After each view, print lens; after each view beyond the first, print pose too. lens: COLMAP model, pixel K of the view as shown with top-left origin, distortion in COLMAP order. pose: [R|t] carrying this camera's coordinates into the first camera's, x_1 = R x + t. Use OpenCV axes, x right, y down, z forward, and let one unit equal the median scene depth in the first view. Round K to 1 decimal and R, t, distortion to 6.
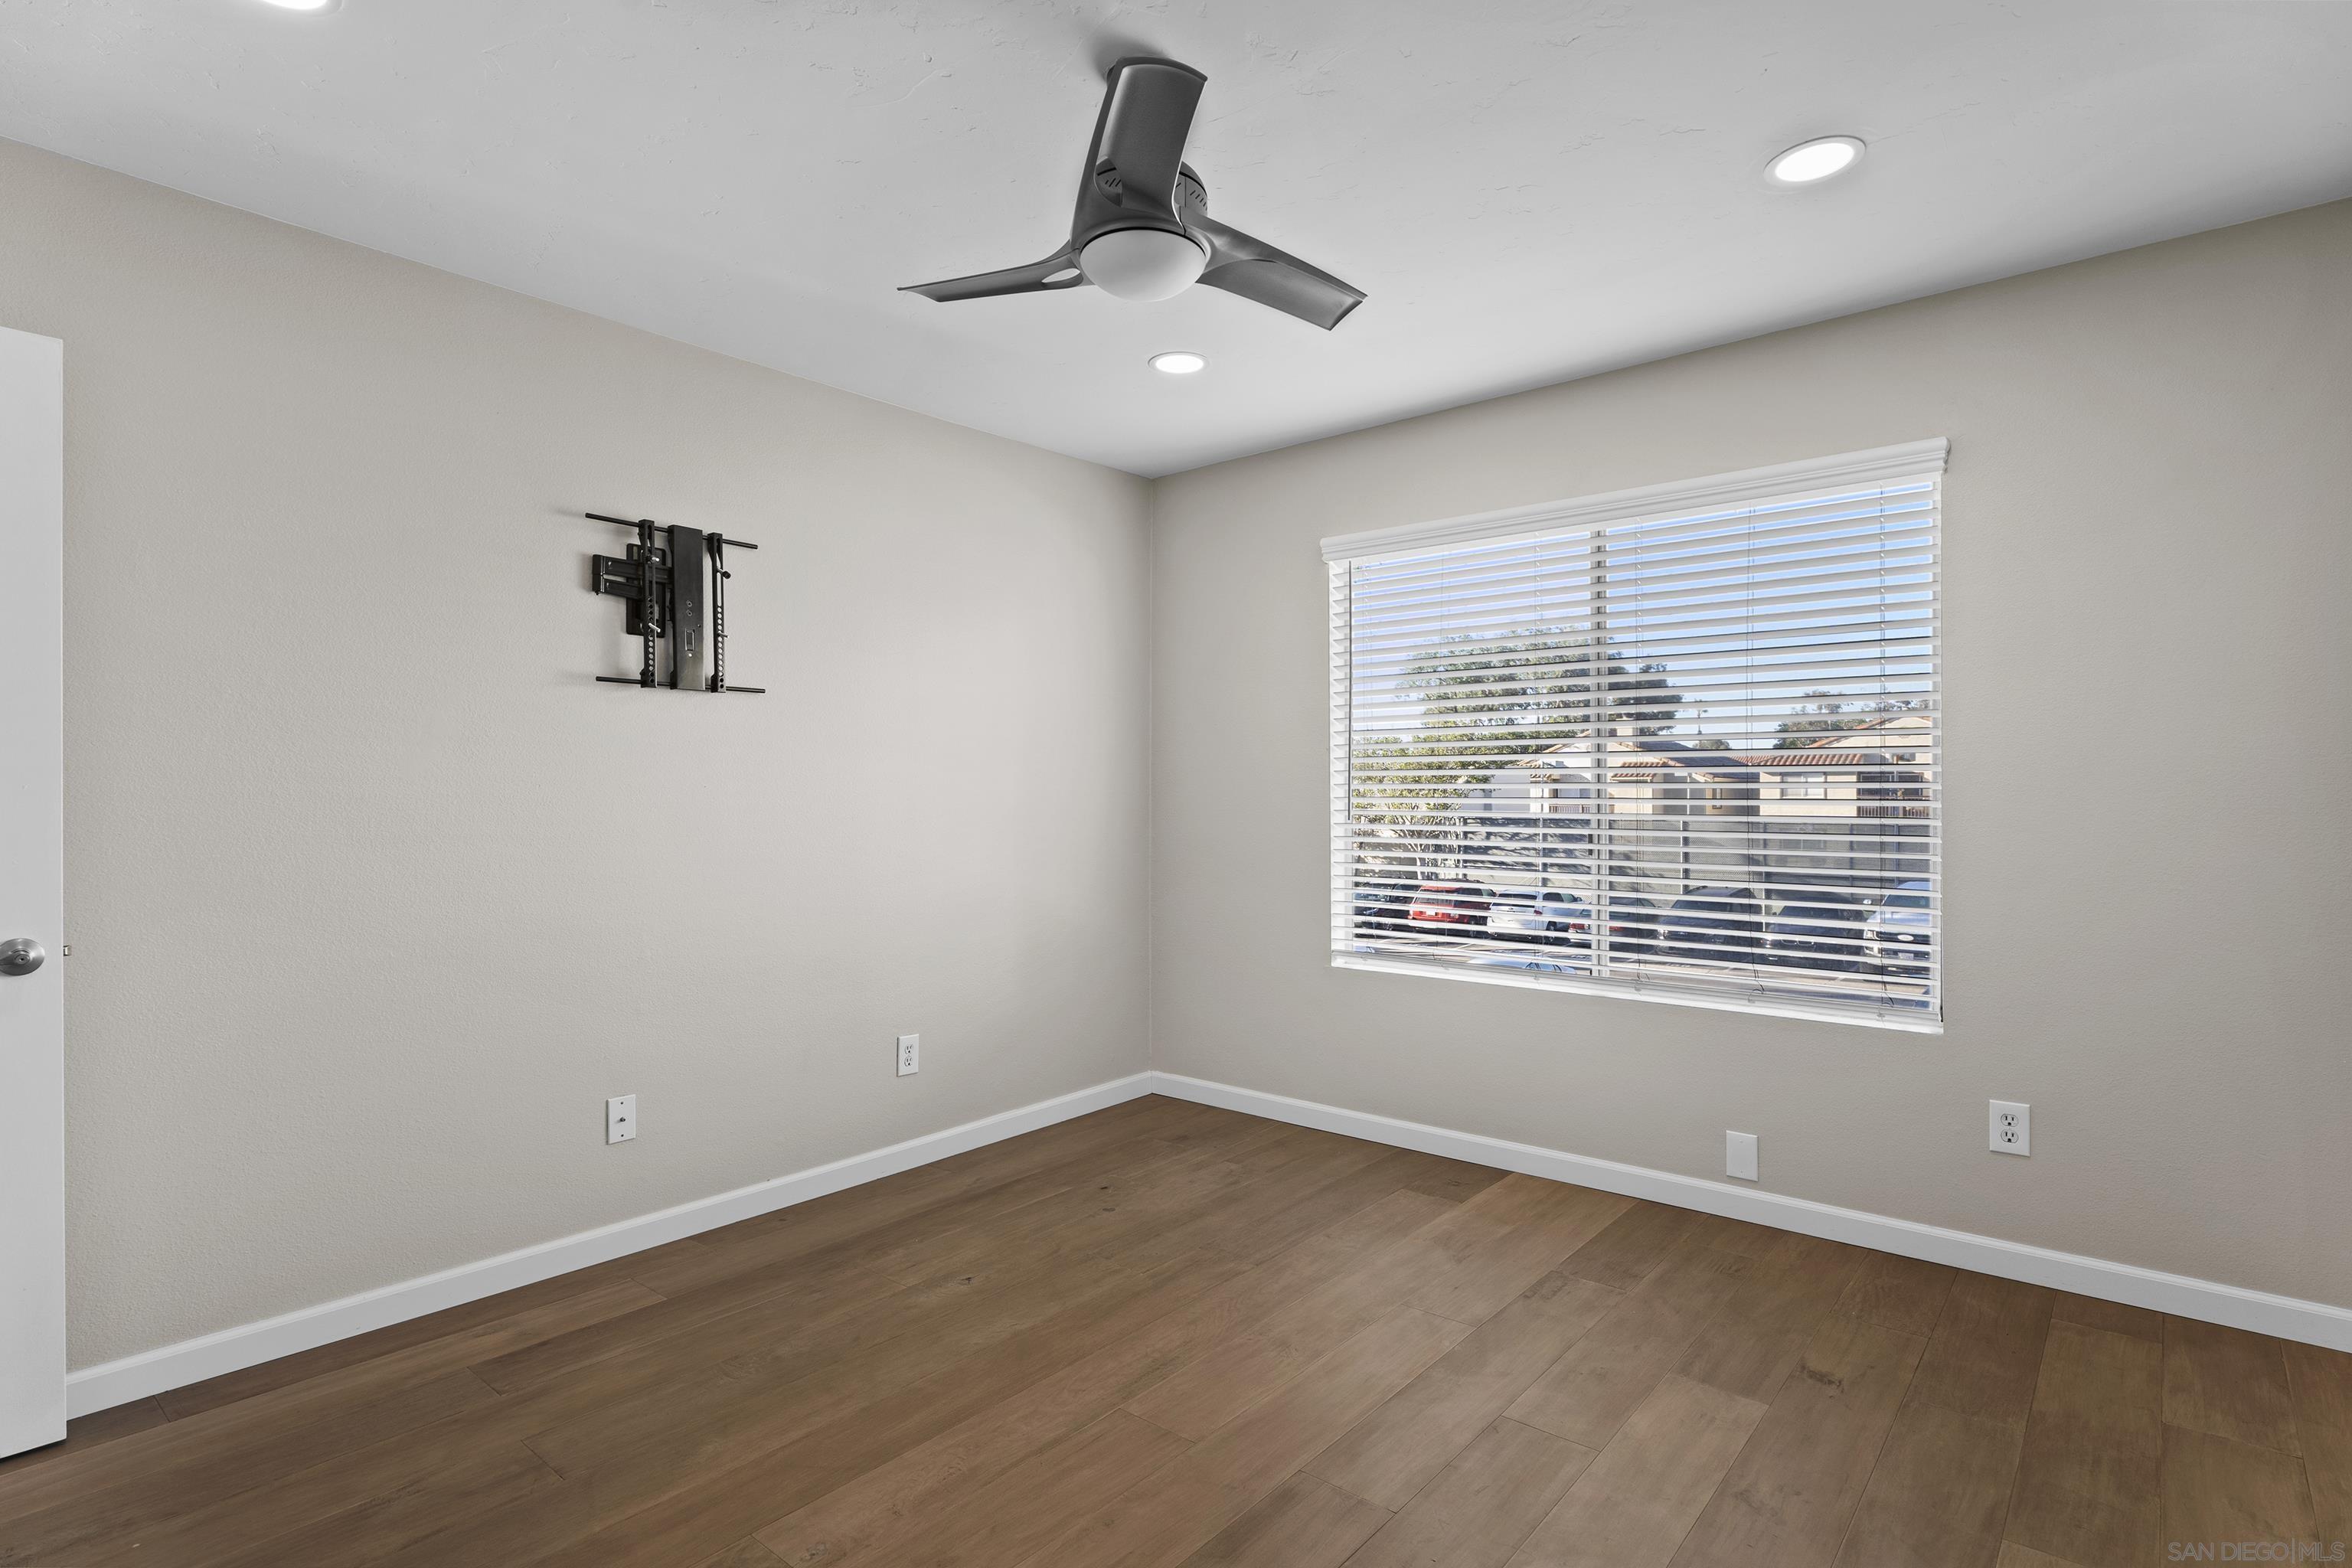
lens RADIAL K [[1174.8, 0, 1168.3], [0, 1174.8, 784.0], [0, 0, 1]] dist [-0.001351, 0.000603]
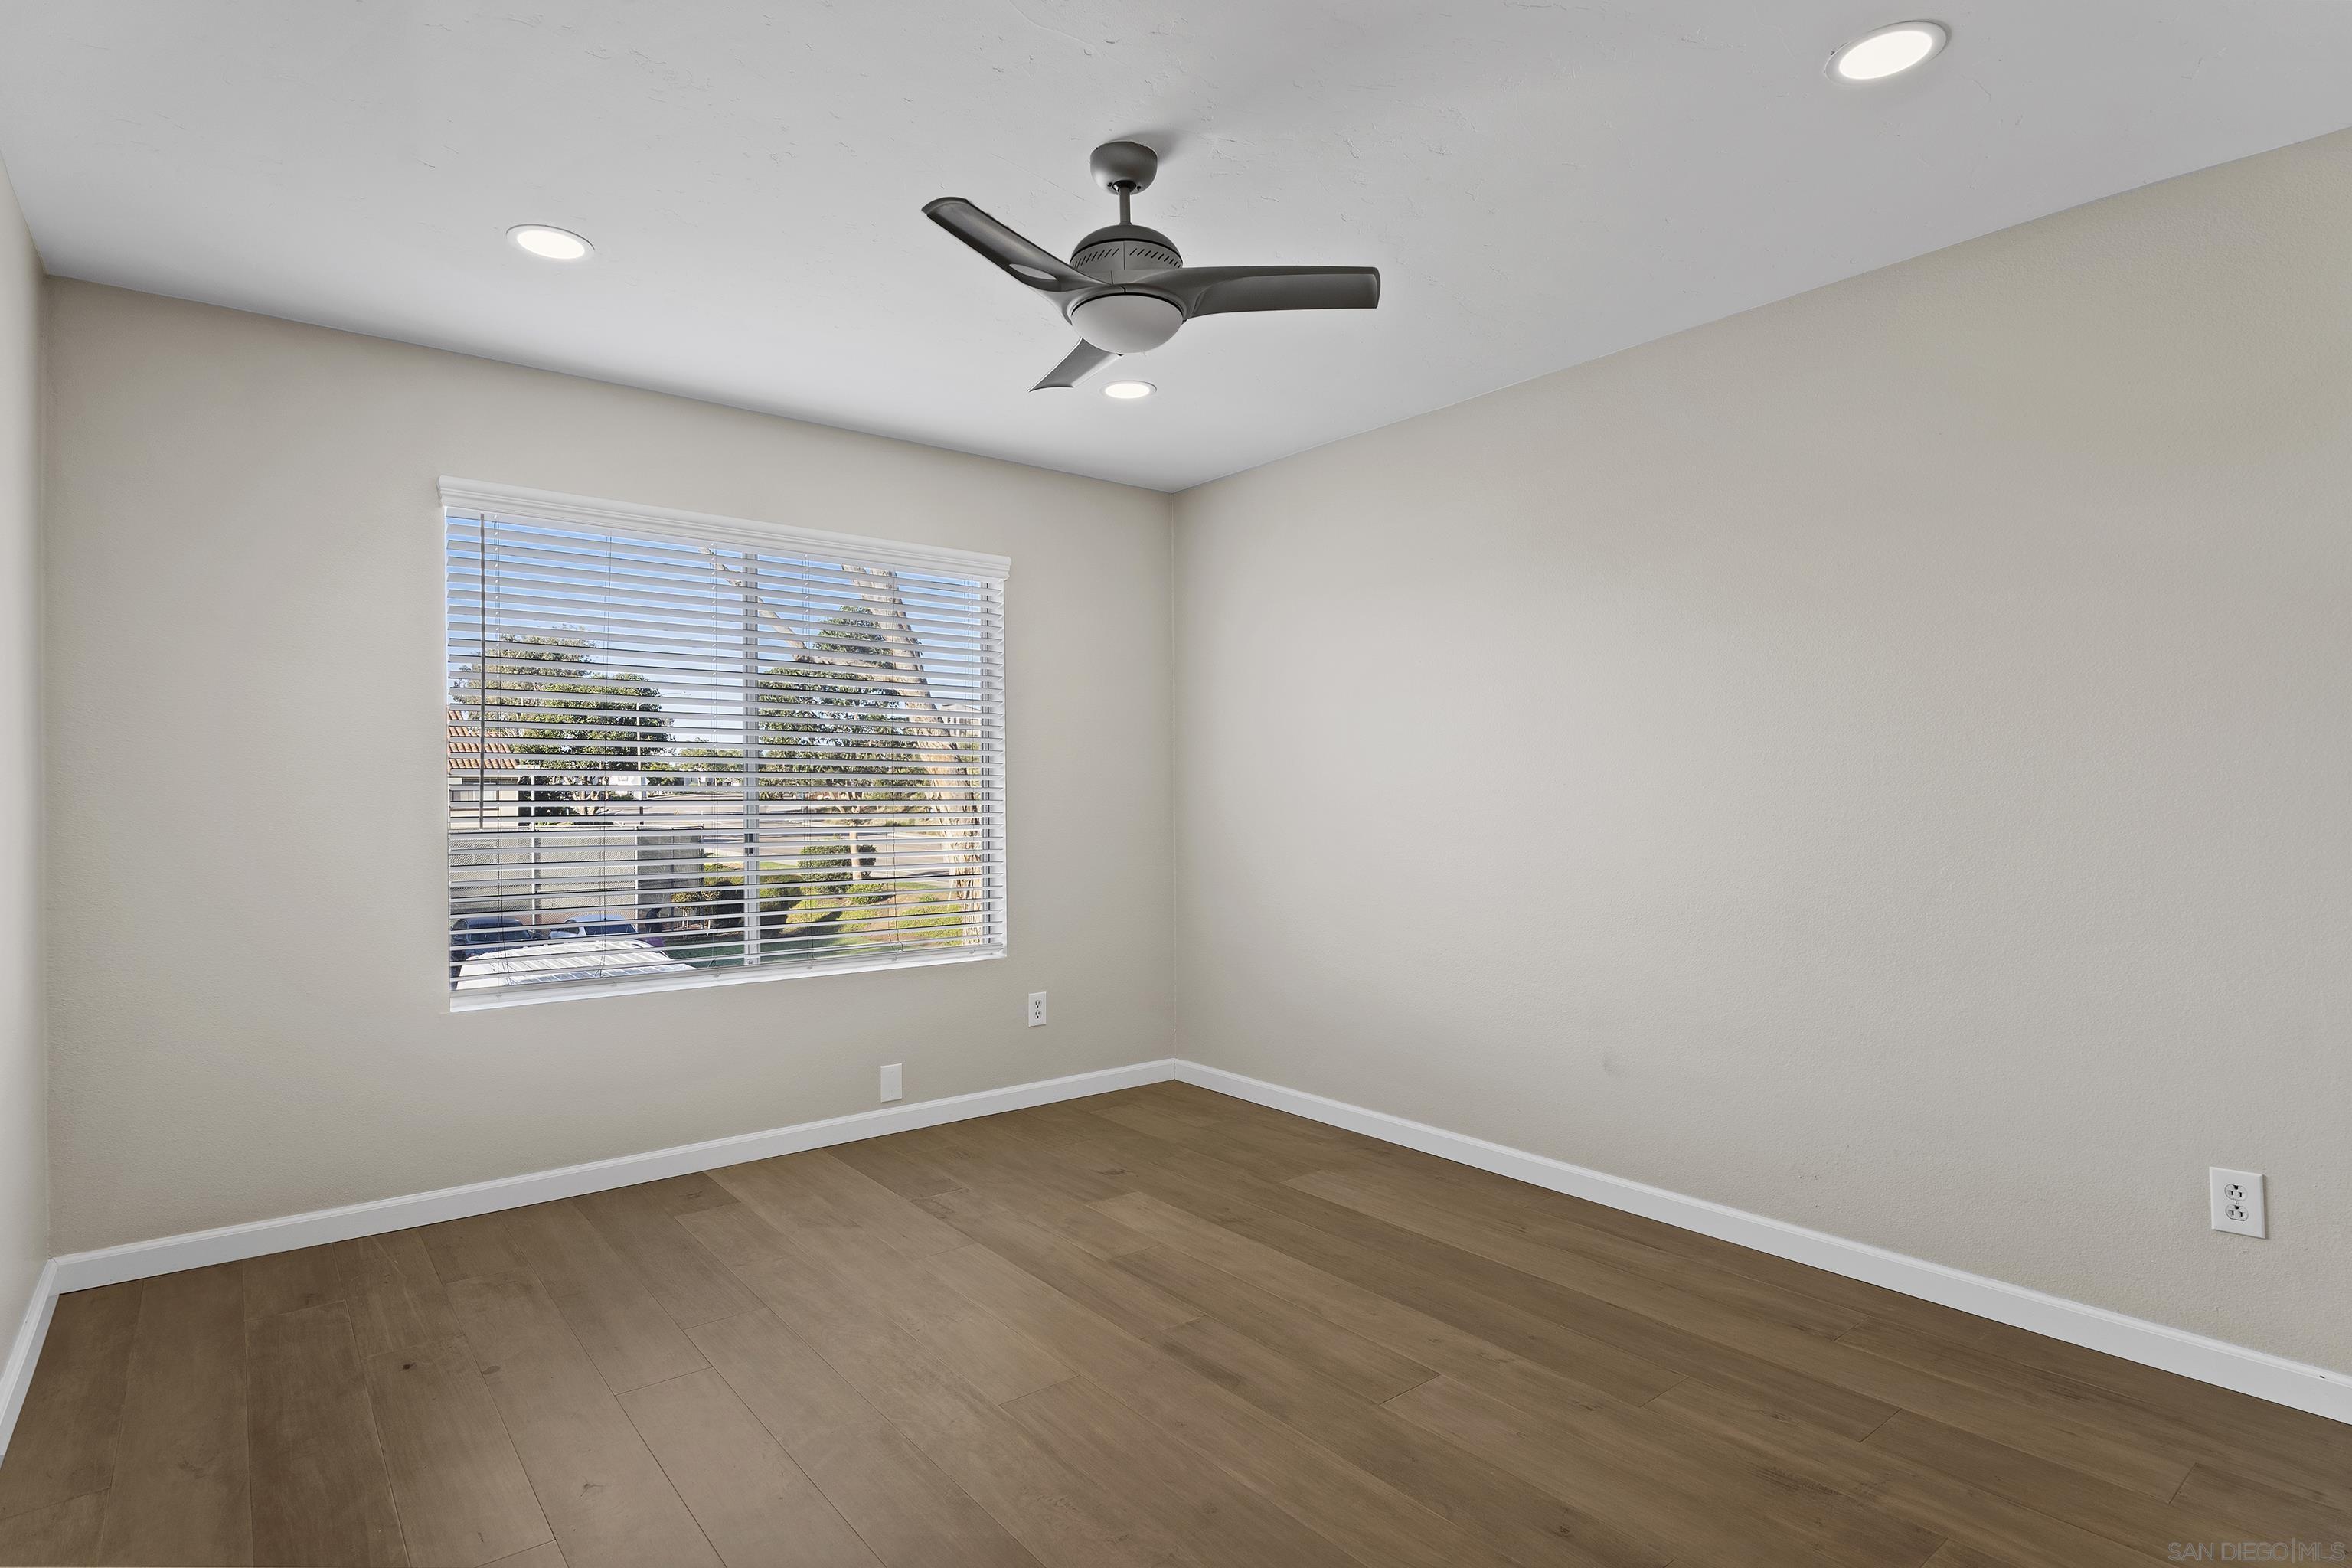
lens RADIAL K [[1185.9, 0, 1148.8], [0, 1185.9, 788.9], [0, 0, 1]] dist [-0.006841, 0.000549]
pose [[0.199000, 0.009579, 0.979953, -0.755581], [-0.002530, 0.999954, -0.009260, 0.011886], [-0.979996, -0.000636, 0.199015, 0.505538]]
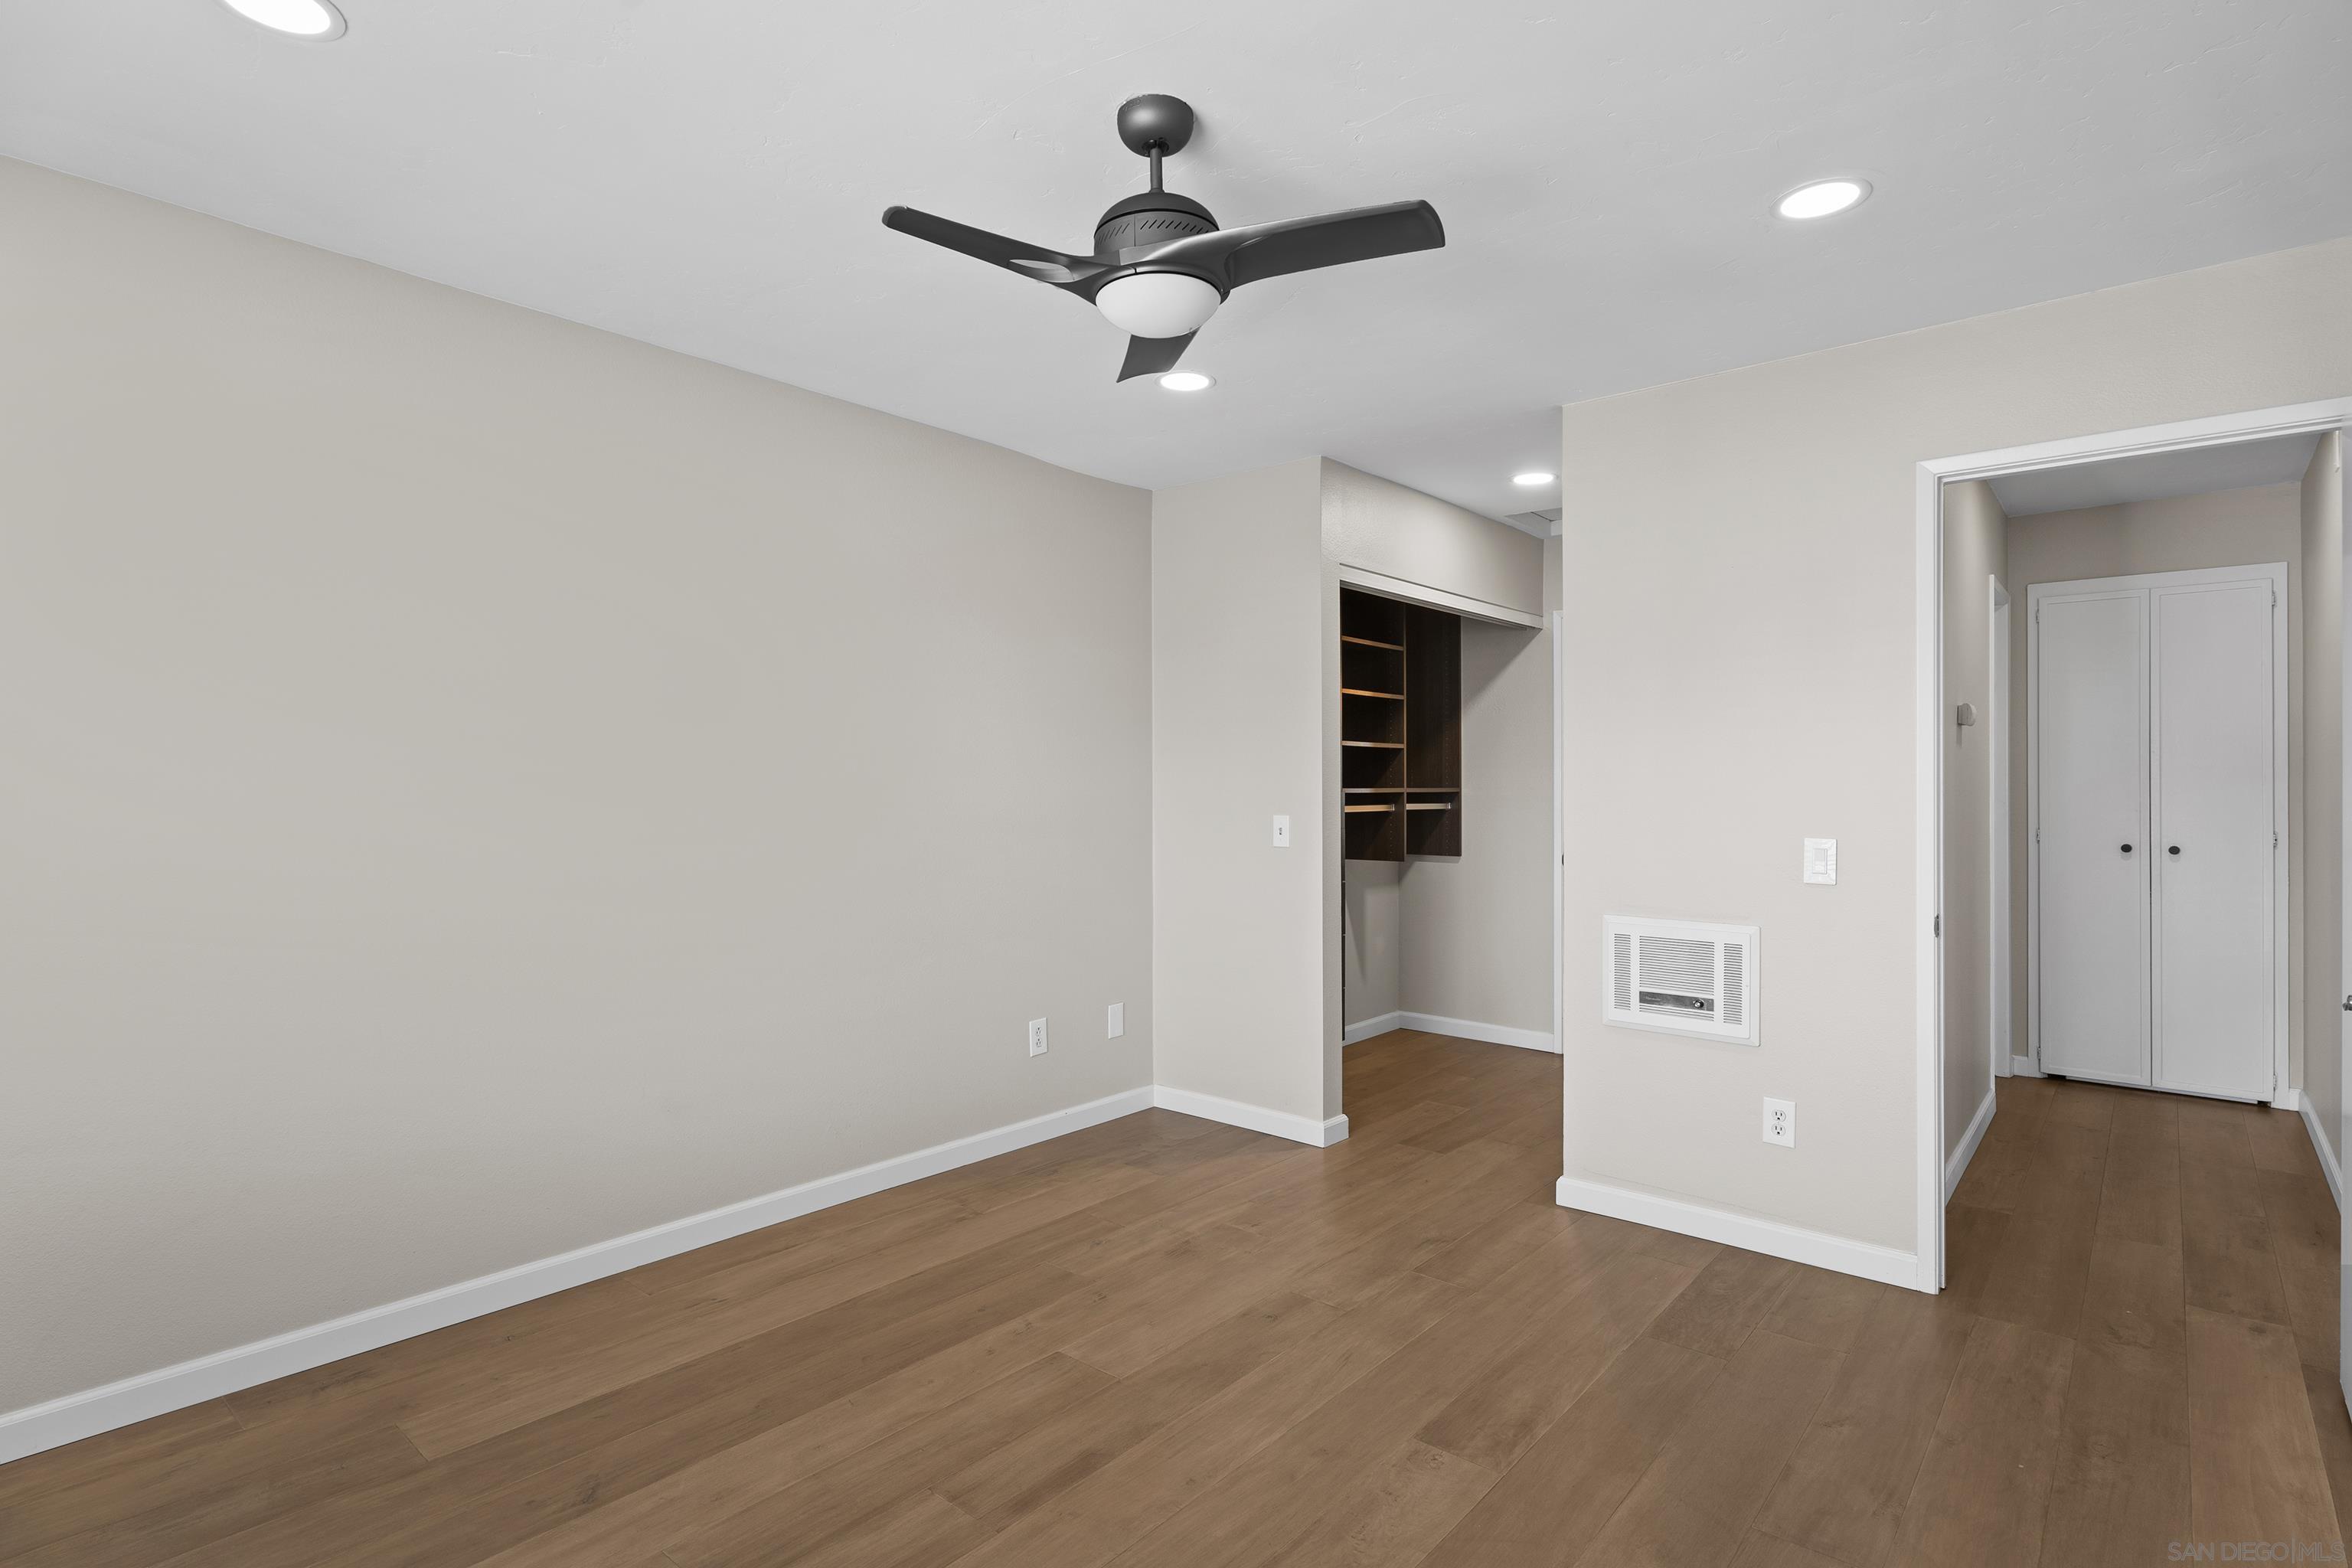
lens RADIAL K [[1174.8, 0, 1168.3], [0, 1174.8, 784.0], [0, 0, 1]] dist [-0.001351, 0.000603]
pose [[-0.999993, 0.003481, 0.001566, -0.021555], [0.003473, 0.999981, -0.004999, -0.016528], [-0.001584, -0.004994, -0.999986, 1.335471]]
